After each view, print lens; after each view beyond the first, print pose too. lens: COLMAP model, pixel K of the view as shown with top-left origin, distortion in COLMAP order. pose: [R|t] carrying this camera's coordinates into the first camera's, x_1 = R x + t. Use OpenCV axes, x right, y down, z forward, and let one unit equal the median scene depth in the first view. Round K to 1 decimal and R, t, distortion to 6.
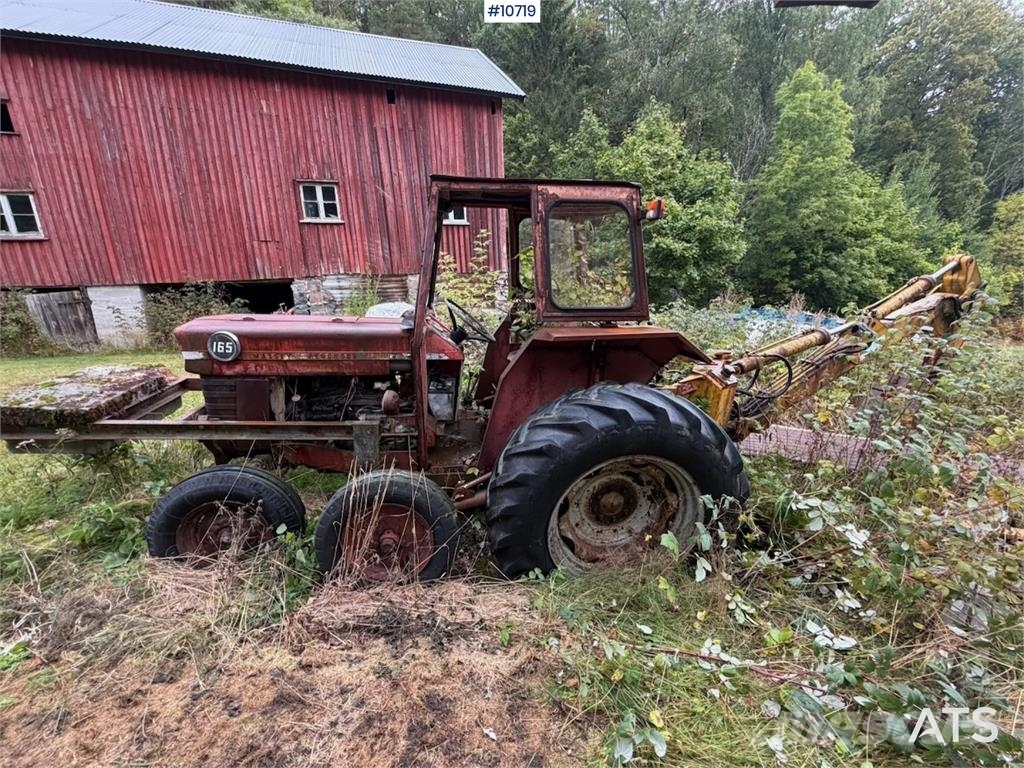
lens RADIAL K [[407.3, 0, 510.4], [0, 407.3, 383.6], [0, 0, 1]] dist [0.000742, -0.000078]
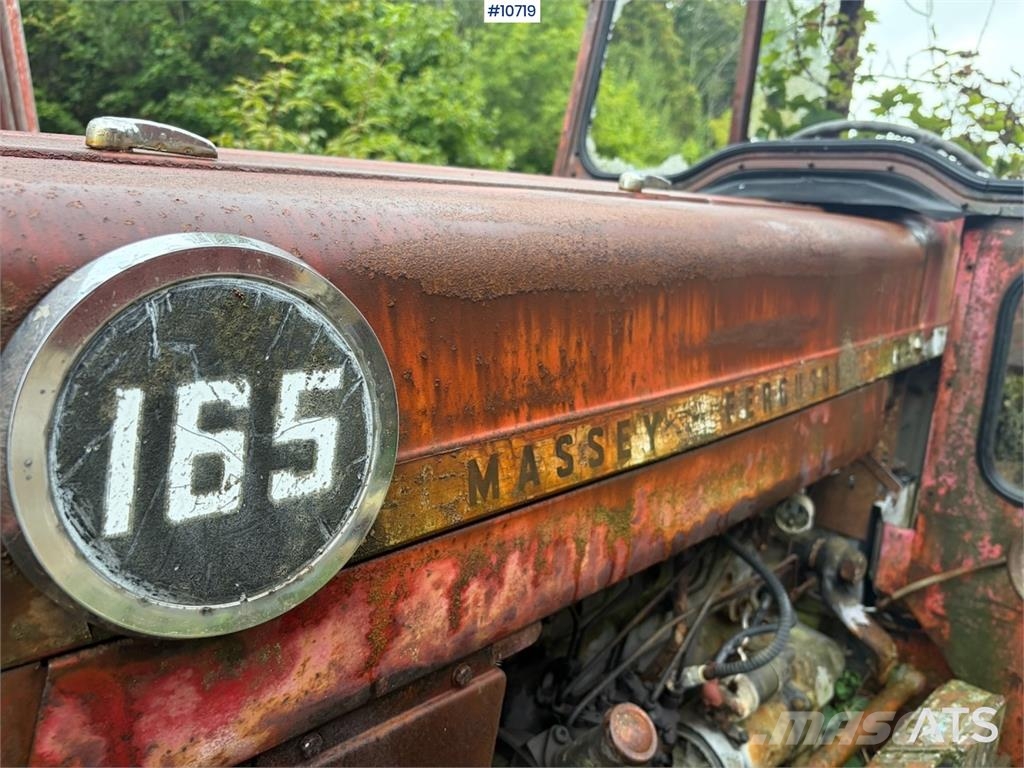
lens RADIAL K [[789.1, 0, 511.8], [0, 789.1, 388.4], [0, 0, 1]] dist [0.002213, 0.001066]
pose [[0.794943, -0.137366, 0.590928, -0.155243], [0.172663, 0.984975, -0.003310, -0.018684], [-0.581595, 0.104662, 0.806718, 0.177397]]
